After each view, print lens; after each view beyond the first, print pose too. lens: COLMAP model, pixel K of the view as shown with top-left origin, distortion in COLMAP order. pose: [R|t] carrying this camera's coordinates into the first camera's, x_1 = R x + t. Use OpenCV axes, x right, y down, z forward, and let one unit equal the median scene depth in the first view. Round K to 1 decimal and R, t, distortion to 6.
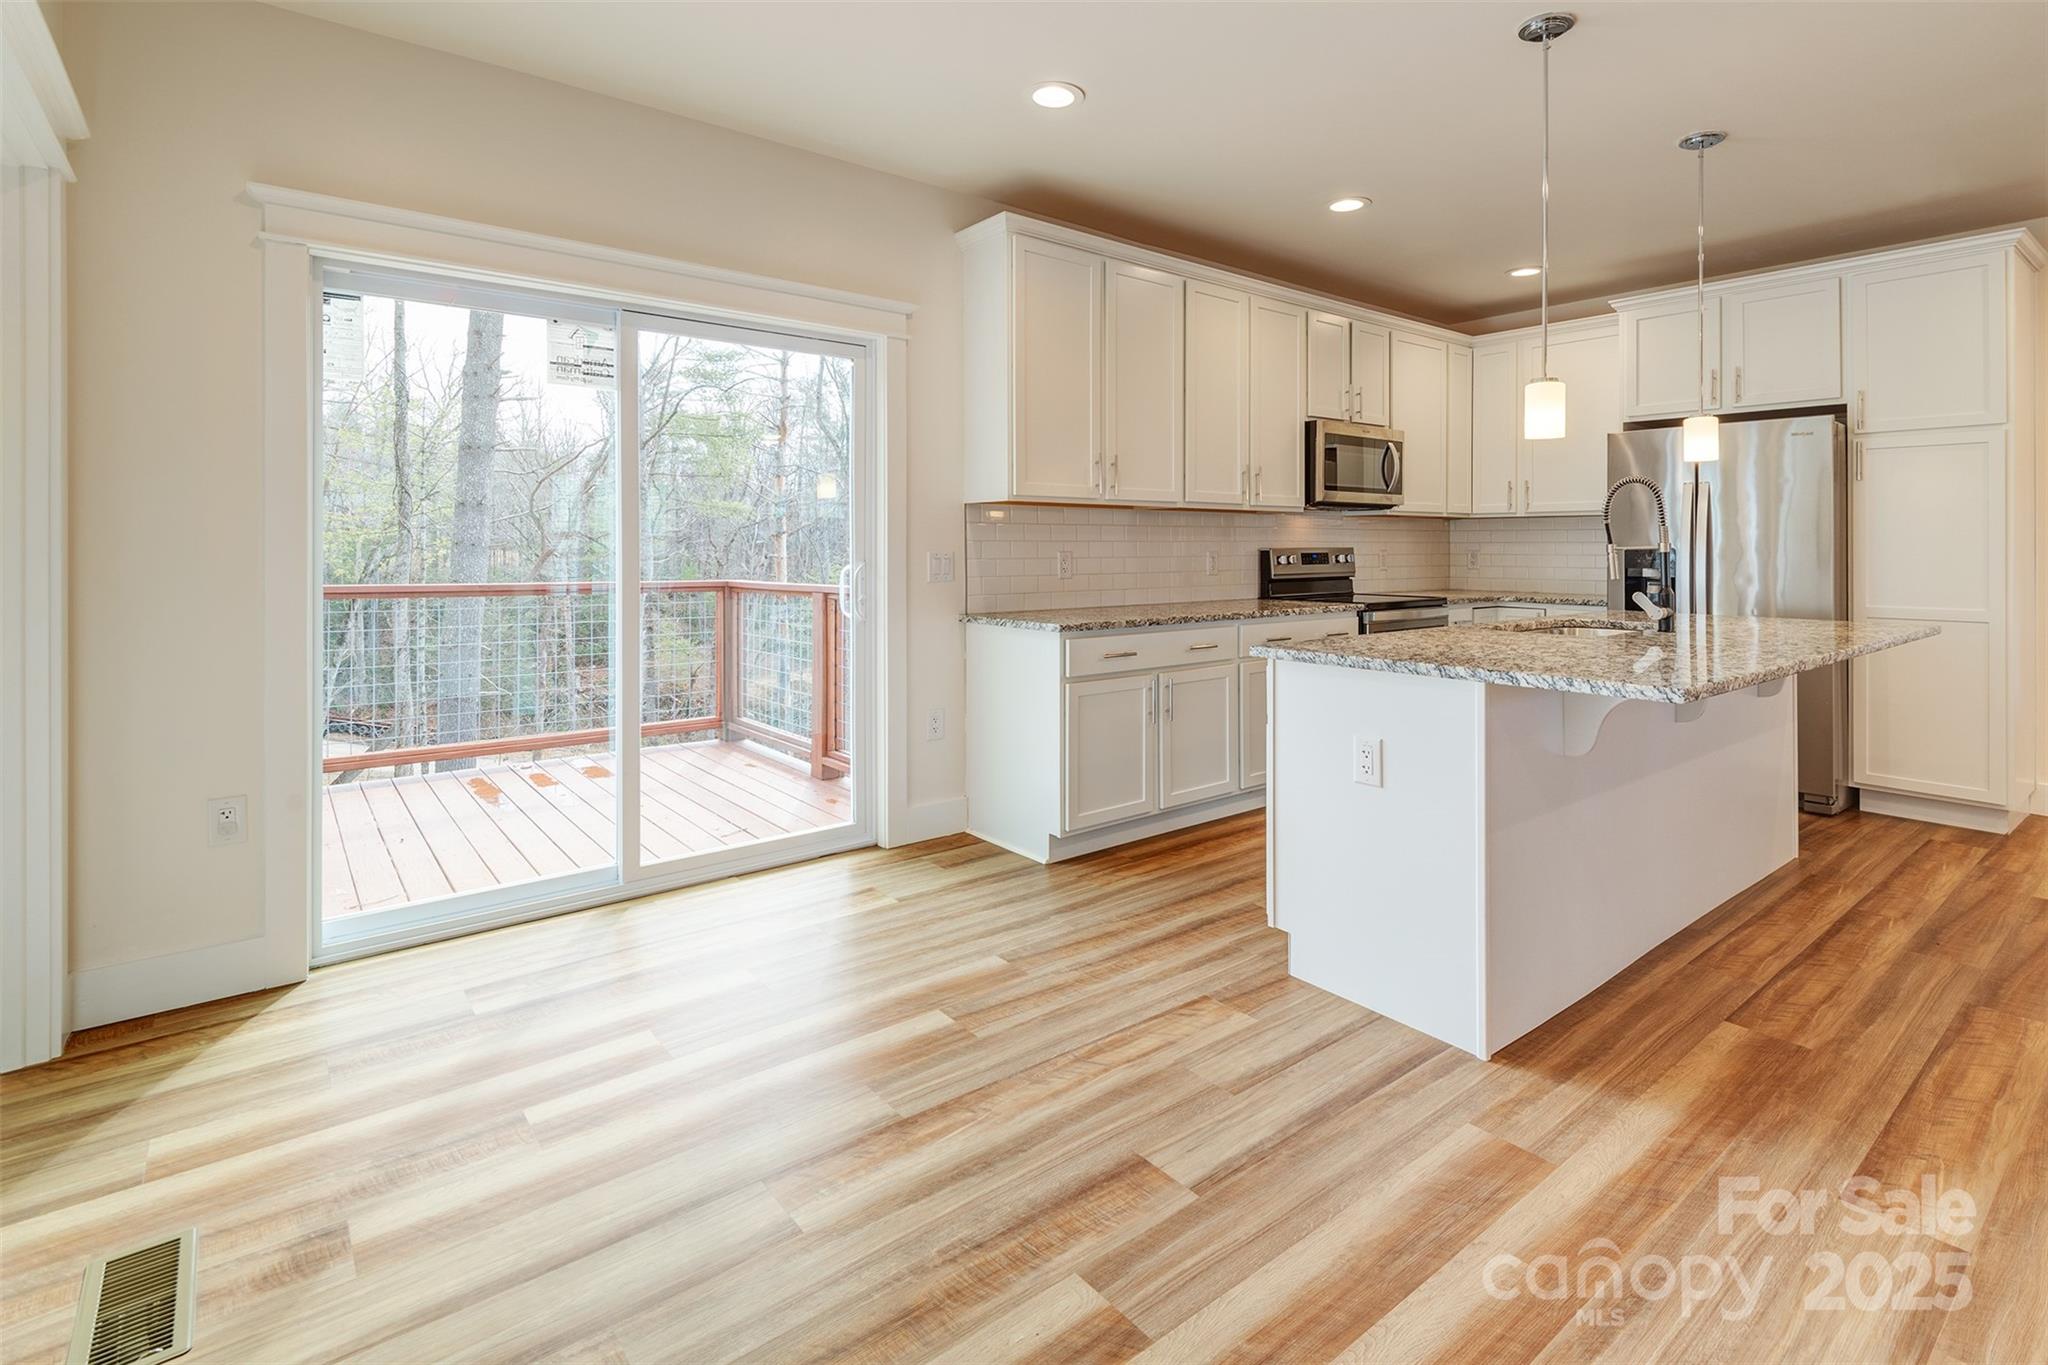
lens RADIAL K [[969.0, 0, 1023.7], [0, 969.0, 632.5], [0, 0, 1]] dist [-0.000543, -0.013854]
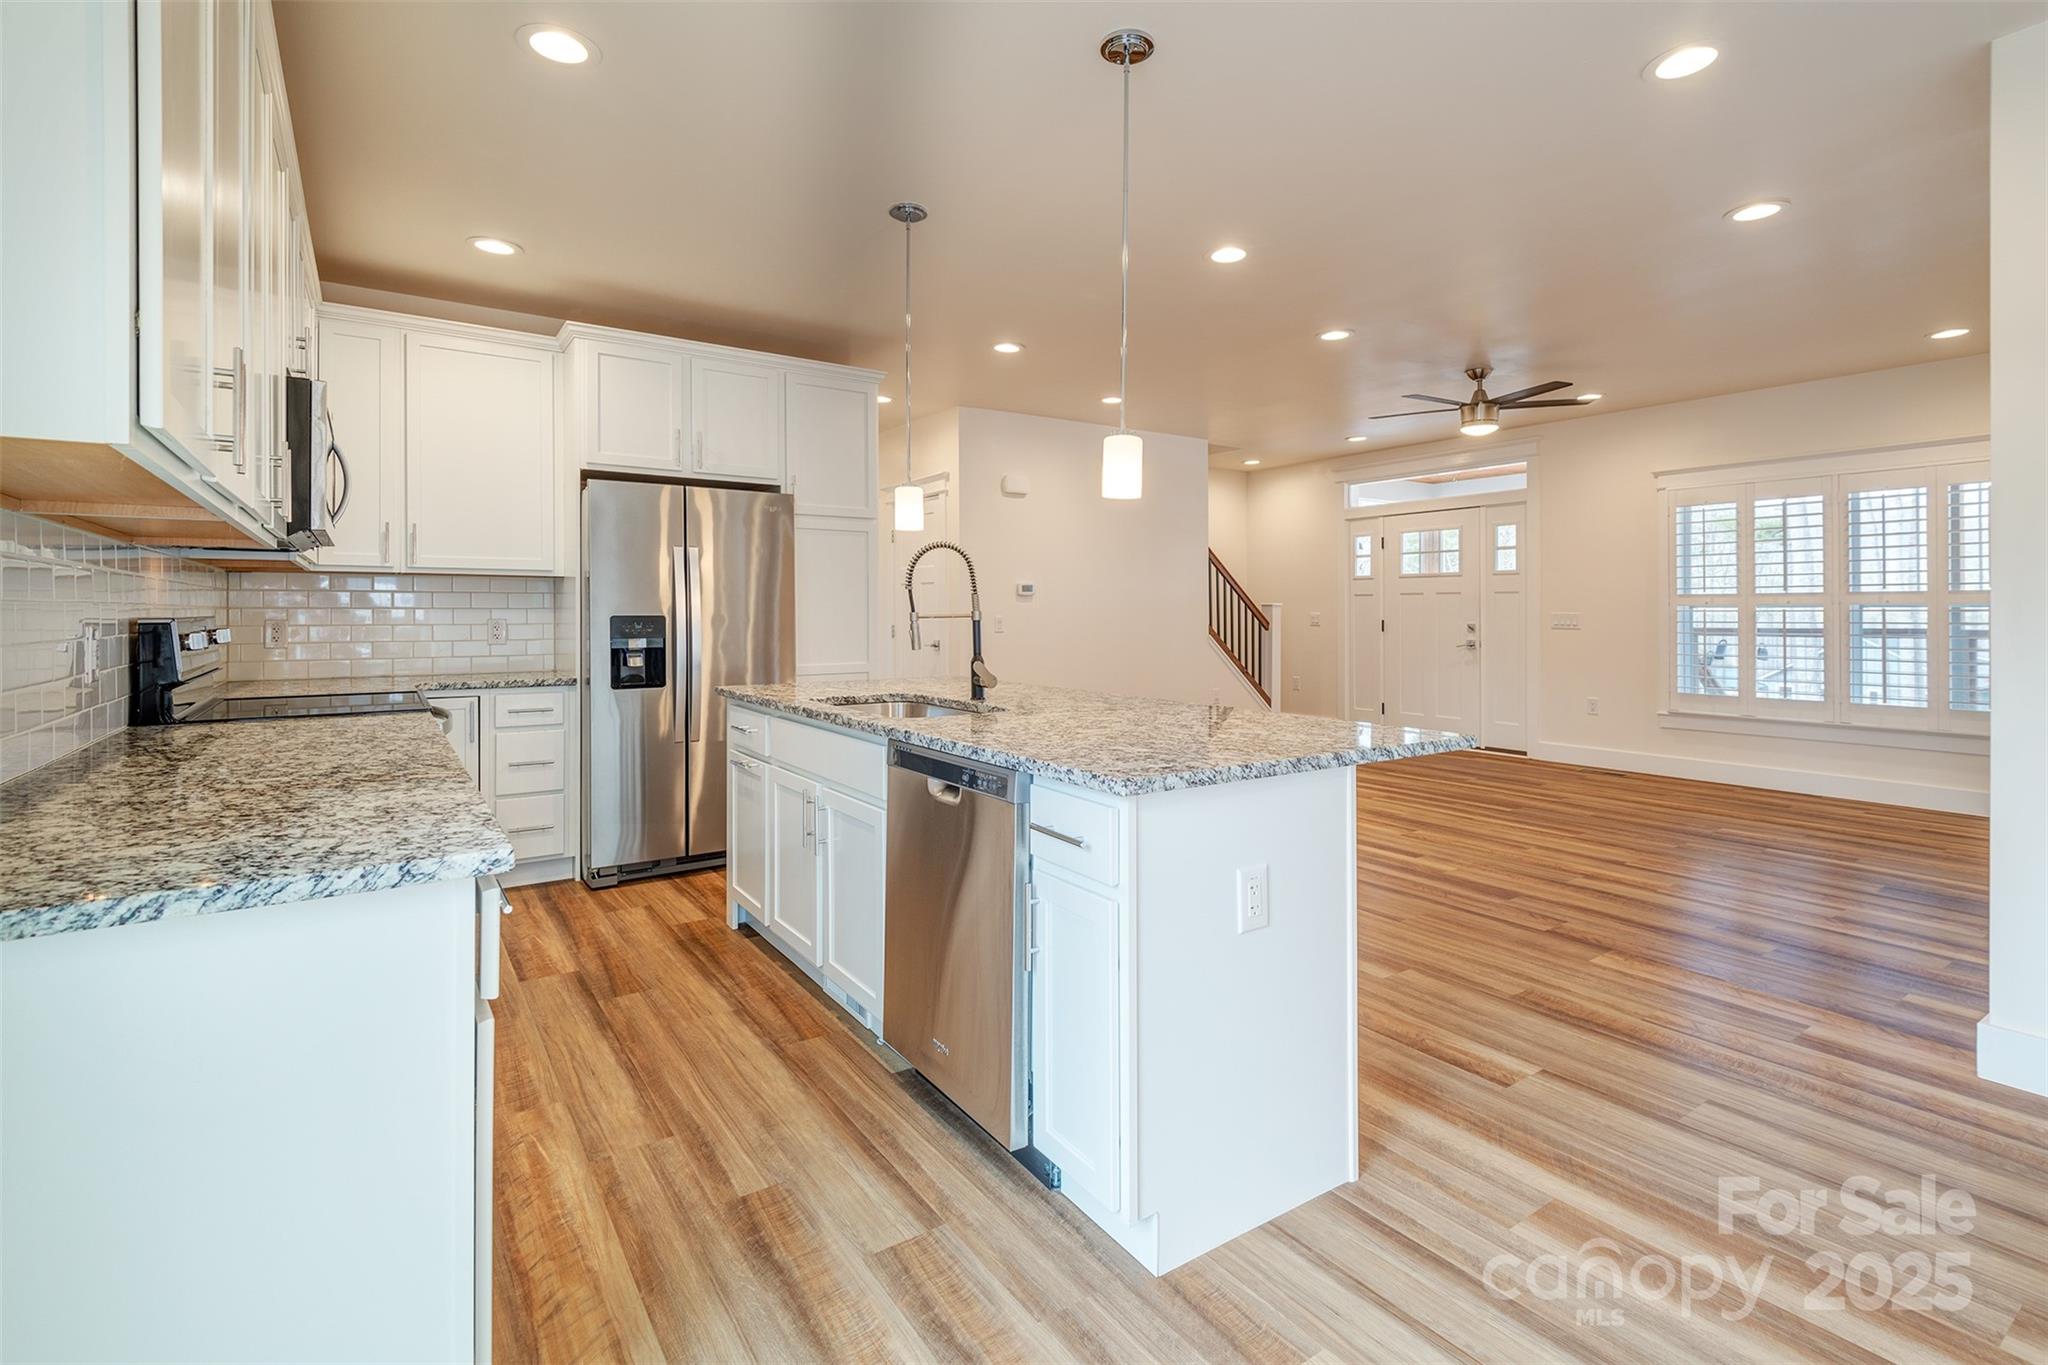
lens RADIAL K [[962.6, 0, 1033.1], [0, 962.6, 615.5], [0, 0, 1]] dist [-0.003706, -0.001032]
pose [[0.067329, -0.001508, 0.997730, -0.370537], [0.092547, 0.995697, -0.004740, -0.086958], [-0.993429, 0.092656, 0.067179, 1.023742]]
